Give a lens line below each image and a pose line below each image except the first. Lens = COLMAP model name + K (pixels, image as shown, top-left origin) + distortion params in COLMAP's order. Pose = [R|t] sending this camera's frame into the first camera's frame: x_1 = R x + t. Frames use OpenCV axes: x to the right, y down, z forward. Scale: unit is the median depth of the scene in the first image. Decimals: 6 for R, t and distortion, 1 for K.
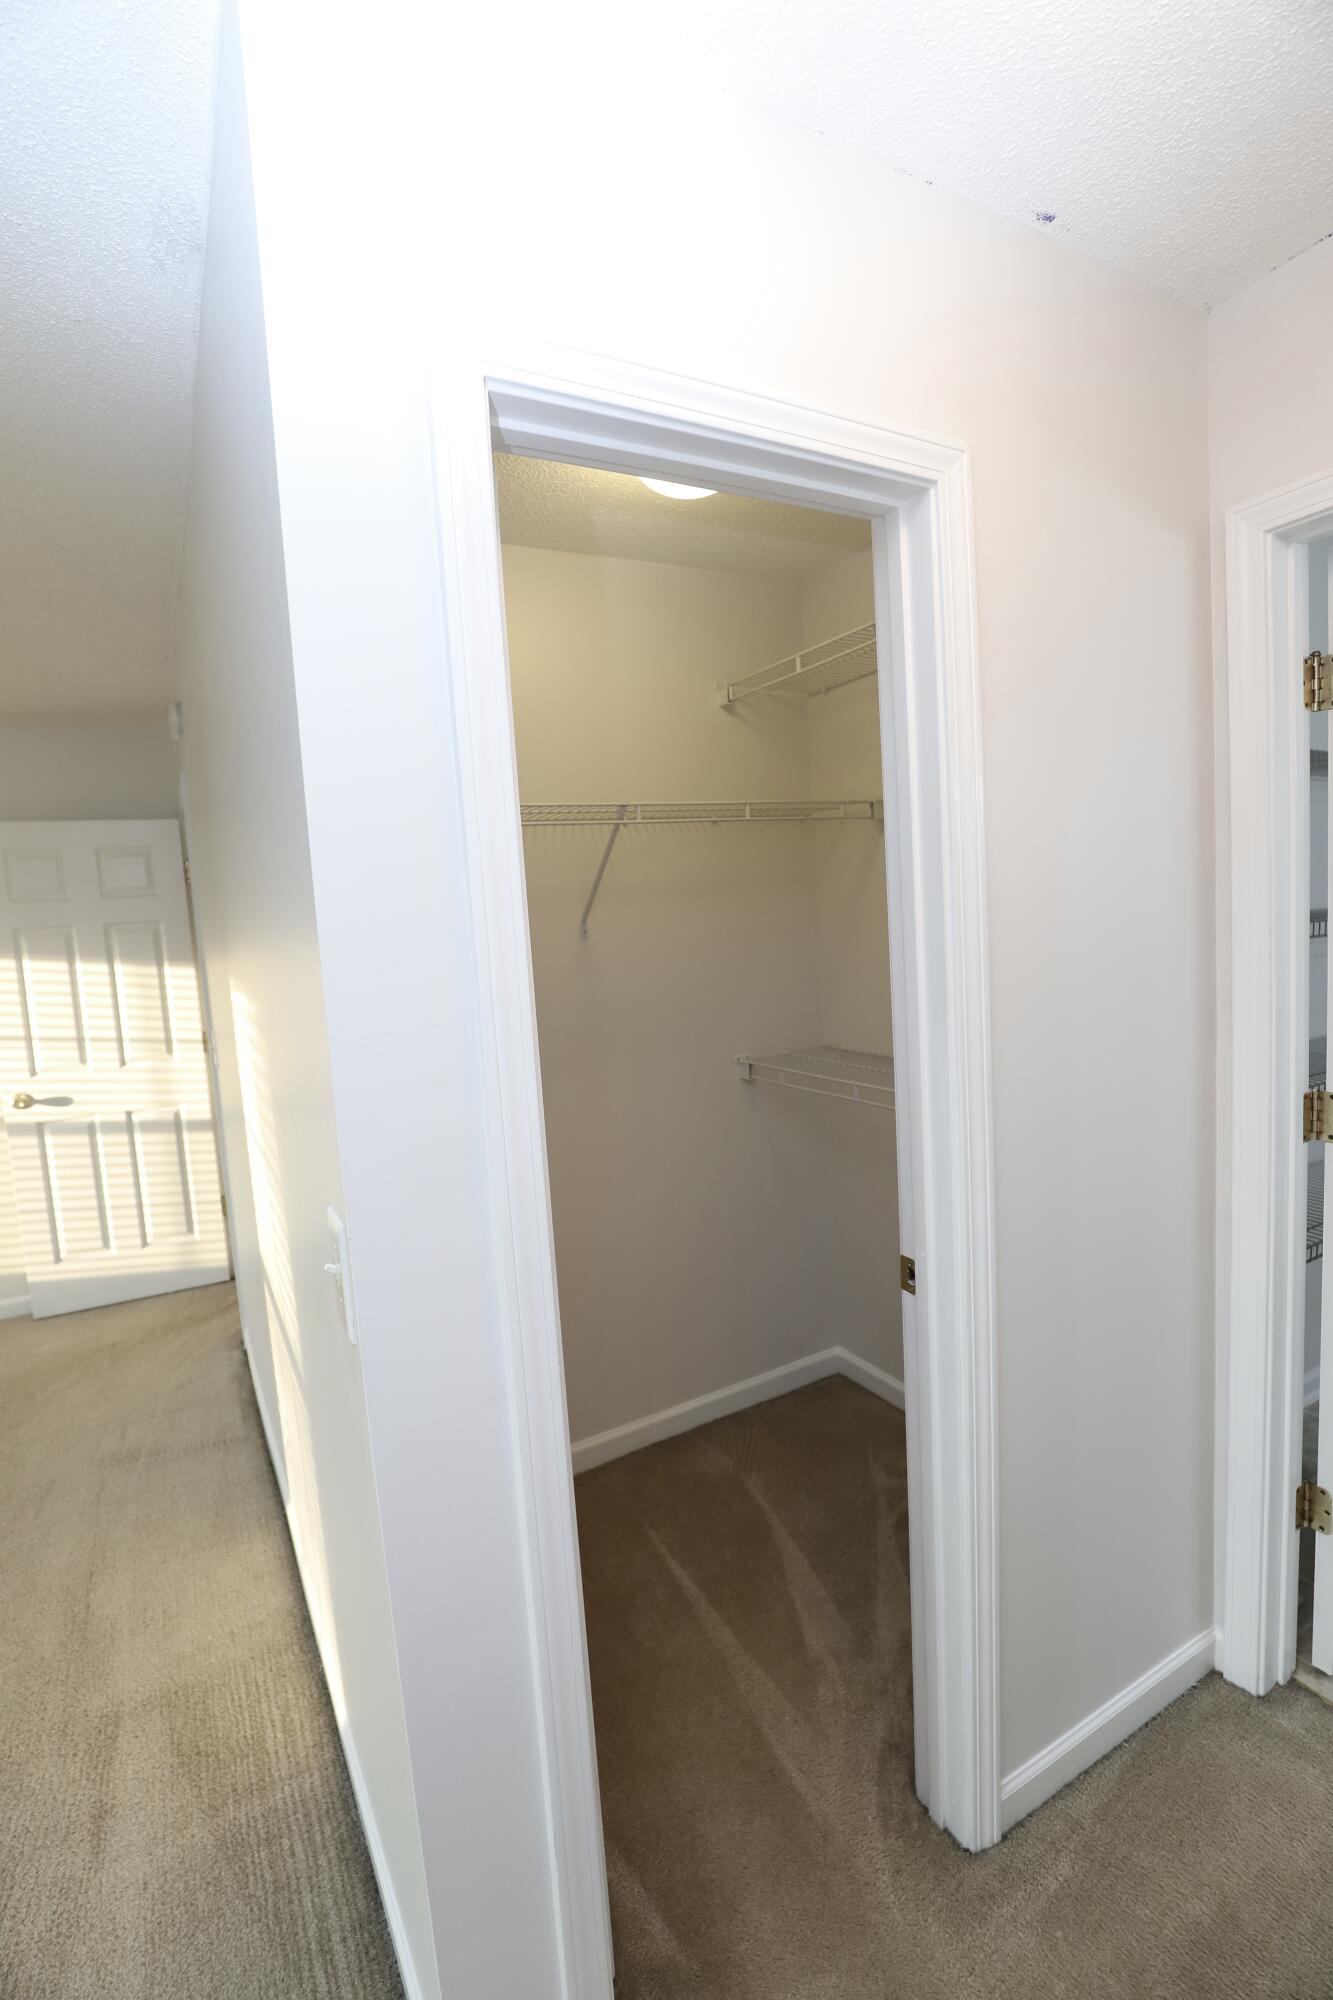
lens RADIAL K [[915.3, 0, 643.3], [0, 915.3, 1003.1], [0, 0, 1]] dist [-0.042482, 0.009903]
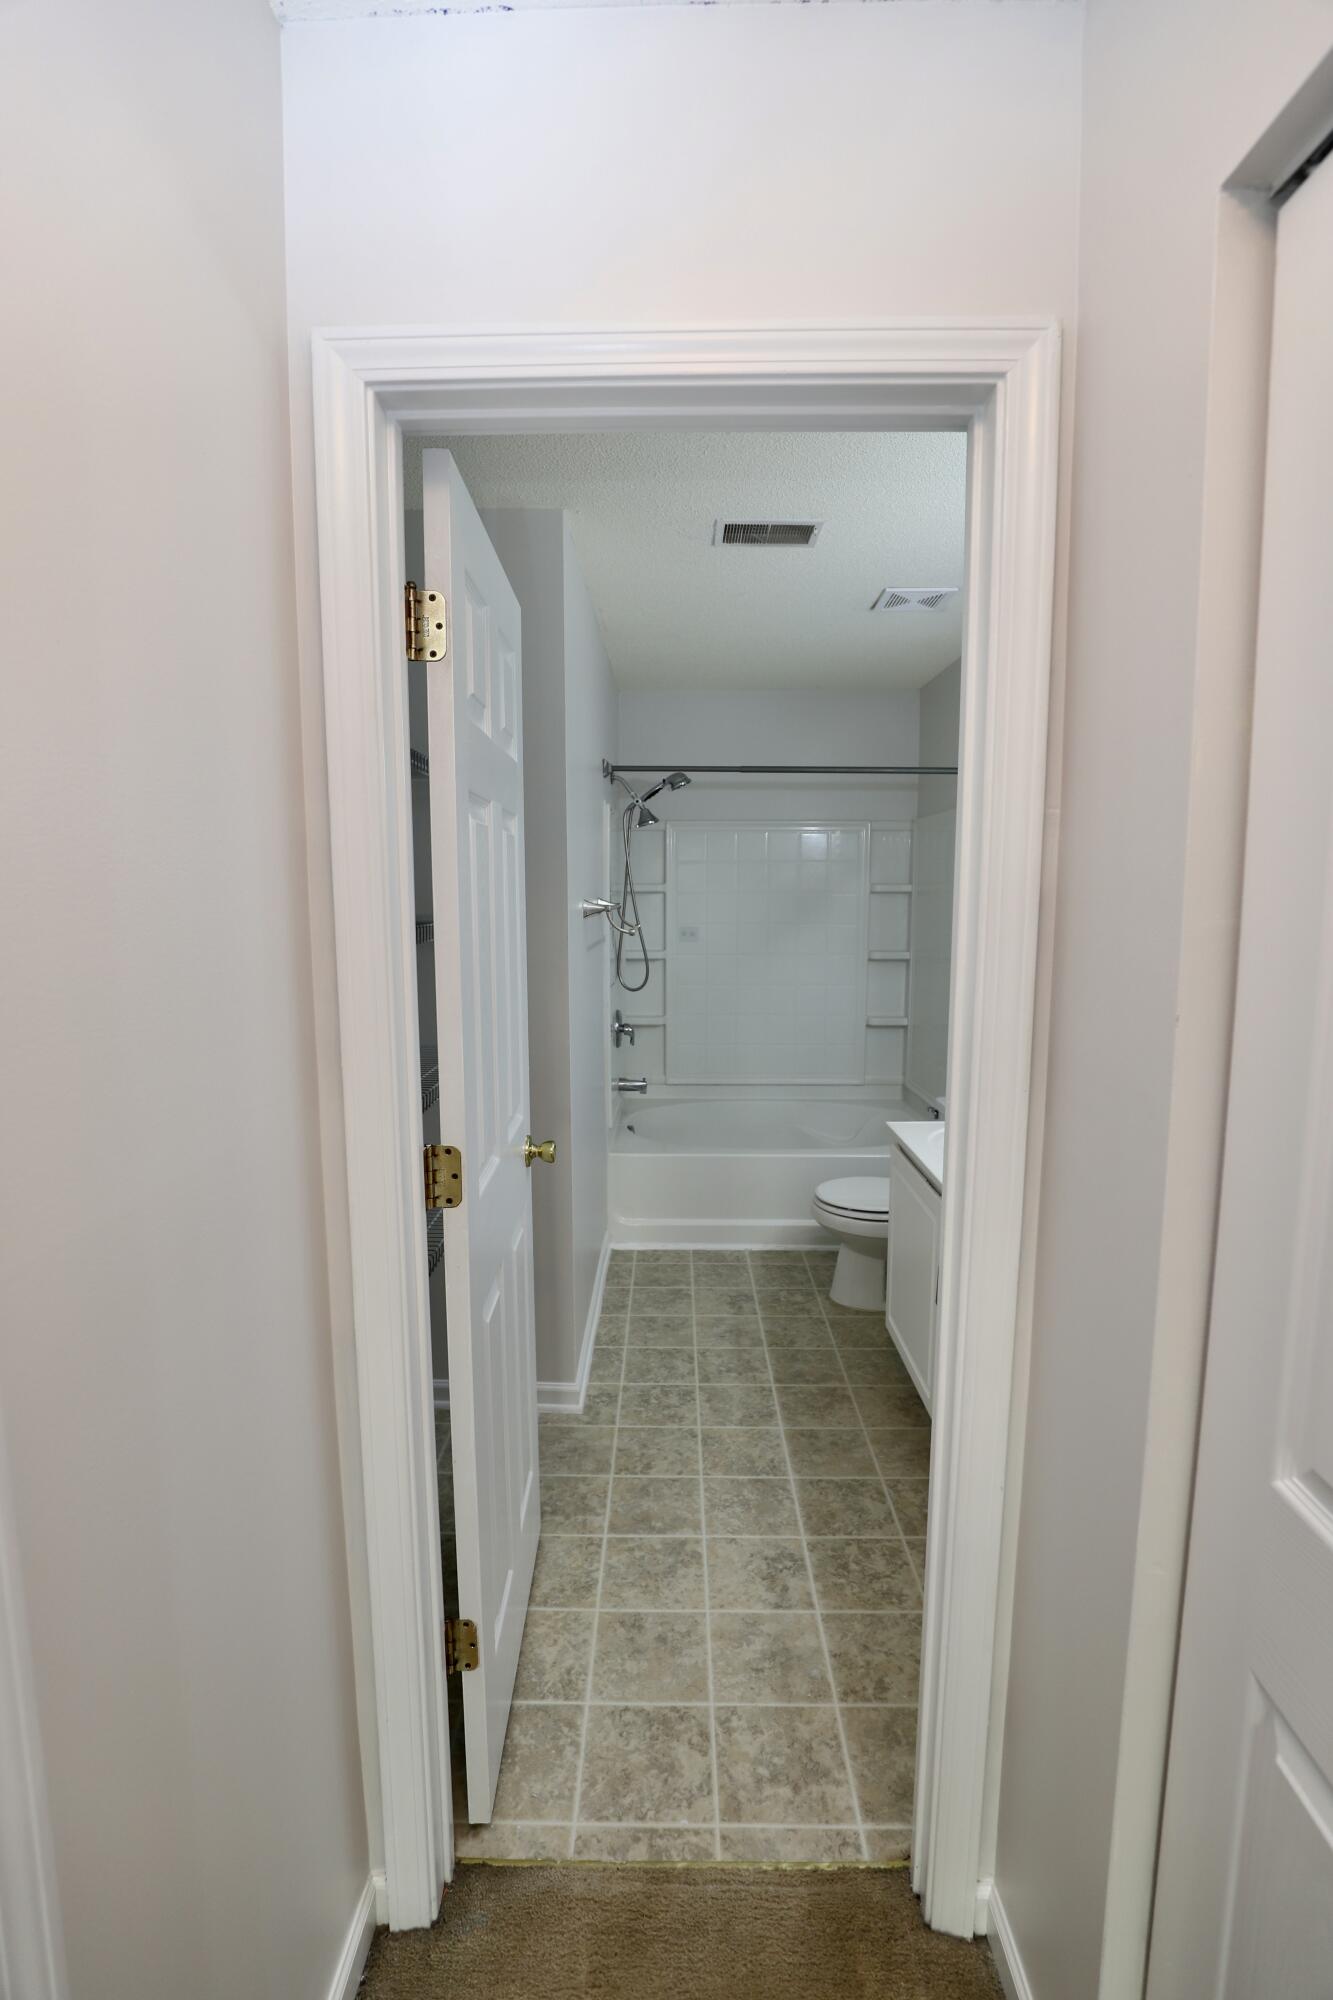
lens RADIAL K [[927.2, 0, 666.5], [0, 927.2, 1000.0], [0, 0, 1]] dist [-0.036900, 0.008153]
pose [[0.488773, -0.043962, 0.871303, 0.060776], [0.054842, 0.998303, 0.019605, -0.015020], [-0.870686, 0.038201, 0.490354, 0.171861]]
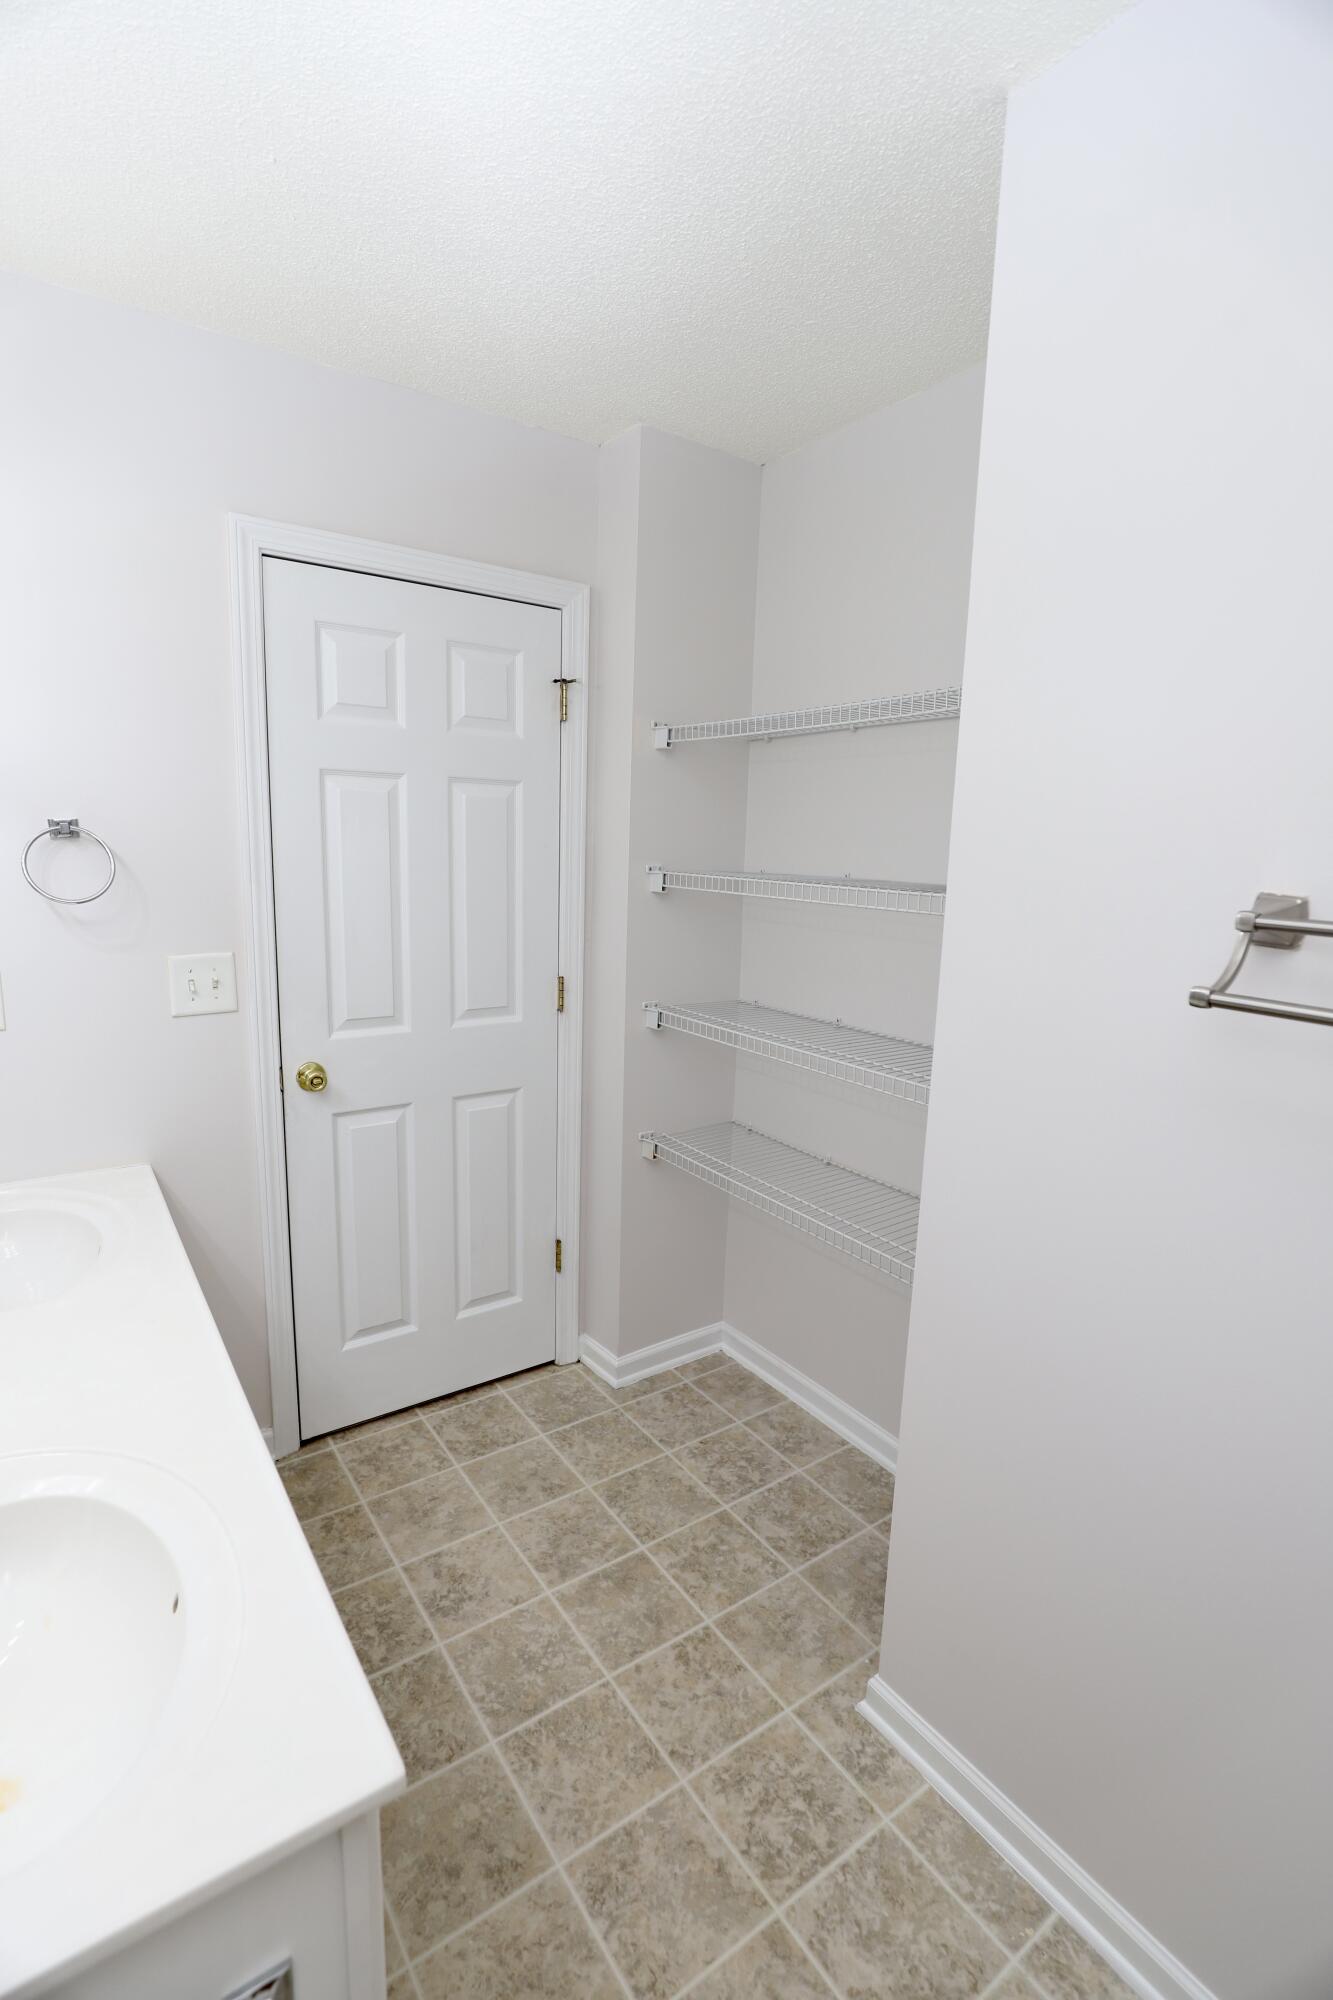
lens RADIAL K [[915.3, 0, 643.3], [0, 915.3, 1003.1], [0, 0, 1]] dist [-0.042482, 0.009903]
pose [[0.096991, 0.237708, -0.966482, 0.928954], [-0.126895, 0.966089, 0.224877, -0.090344], [0.987163, 0.100830, 0.123865, 0.396015]]
